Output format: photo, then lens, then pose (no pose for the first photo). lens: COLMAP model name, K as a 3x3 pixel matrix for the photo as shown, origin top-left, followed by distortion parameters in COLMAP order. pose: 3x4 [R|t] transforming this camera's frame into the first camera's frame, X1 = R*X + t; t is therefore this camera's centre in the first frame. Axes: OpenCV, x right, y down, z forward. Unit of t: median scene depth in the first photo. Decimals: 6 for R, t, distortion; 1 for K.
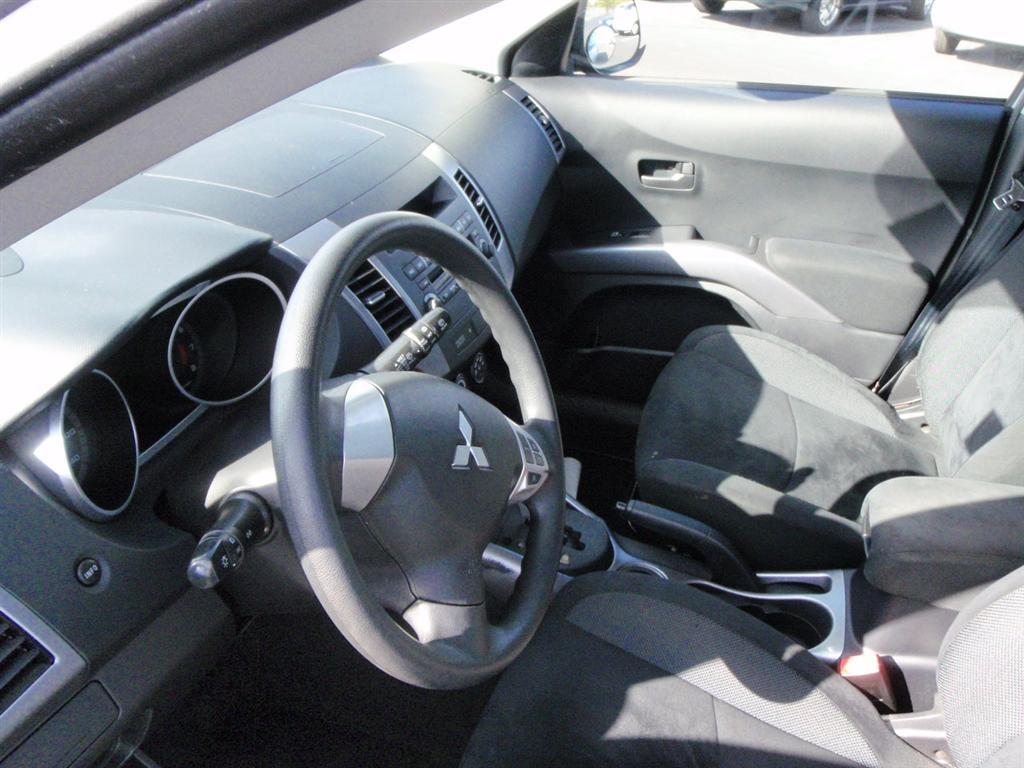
lens RADIAL K [[852.7, 0, 521.1], [0, 852.7, 381.5], [0, 0, 1]] dist [-0.059438, 0.018444]
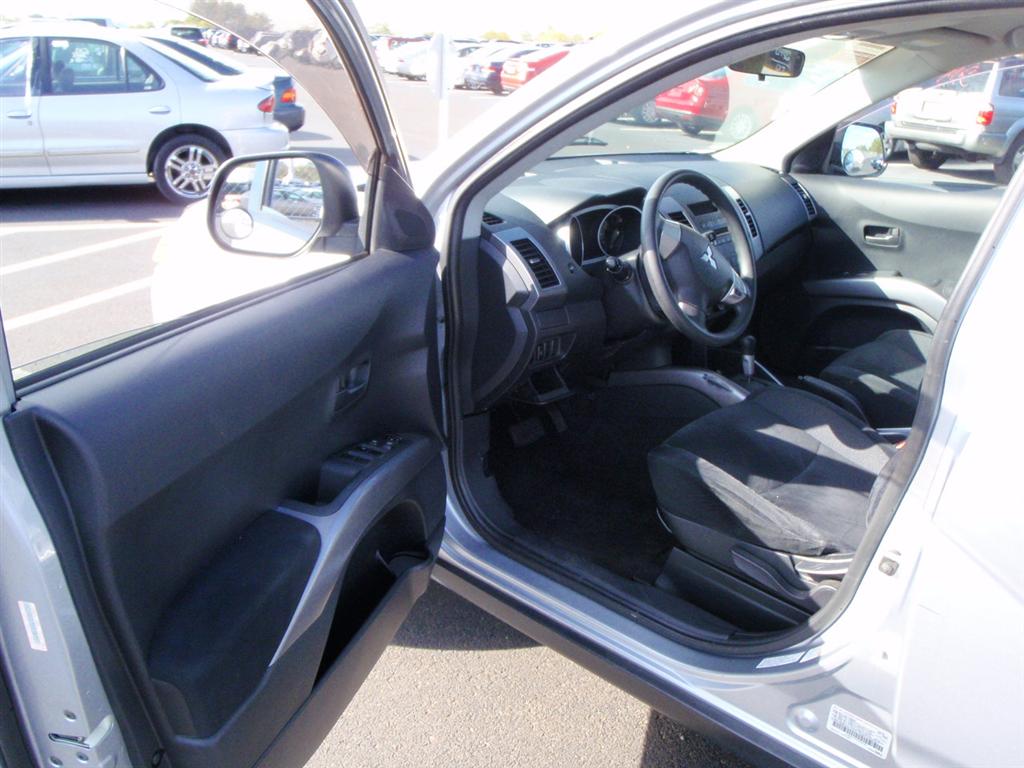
lens RADIAL K [[852.7, 0, 518.2], [0, 852.7, 380.7], [0, 0, 1]] dist [-0.059438, 0.018444]
pose [[0.915030, 0.134066, -0.380456, 0.192426], [-0.203115, 0.967996, -0.147405, 0.409523], [0.348518, 0.212156, 0.912976, -0.656547]]
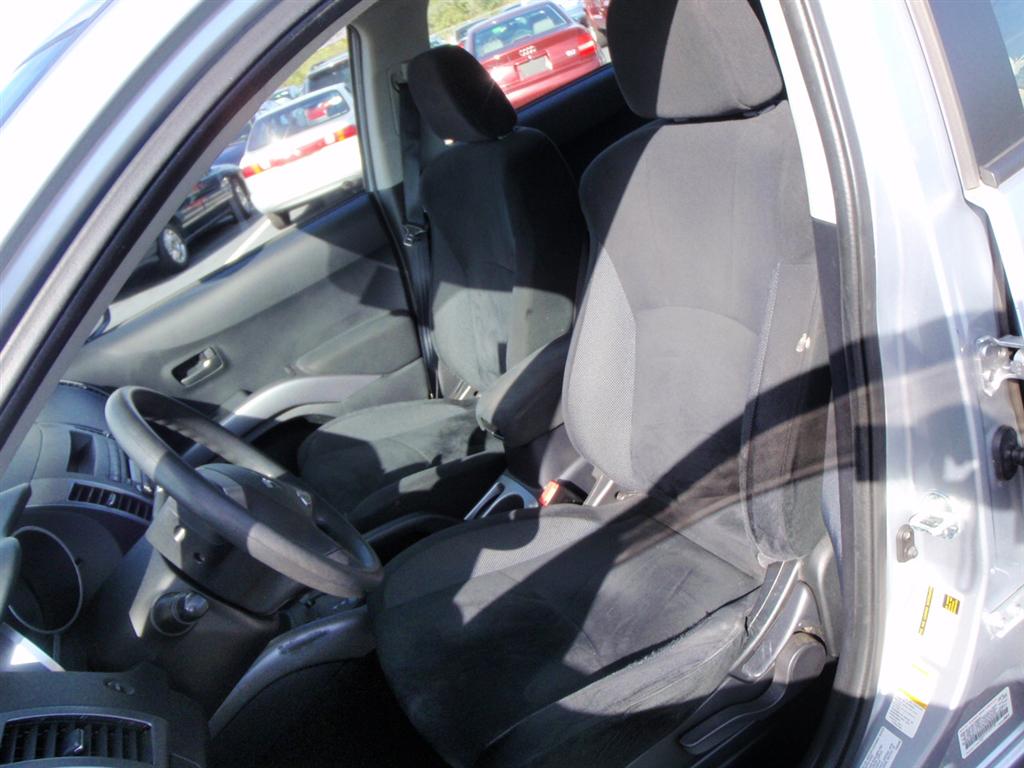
lens RADIAL K [[852.7, 0, 521.7], [0, 852.7, 382.0], [0, 0, 1]] dist [-0.059438, 0.018444]
pose [[0.635463, -0.557740, 0.533959, -0.203316], [0.673313, 0.738763, -0.029642, 0.127692], [-0.377936, 0.378358, 0.844991, -0.209671]]
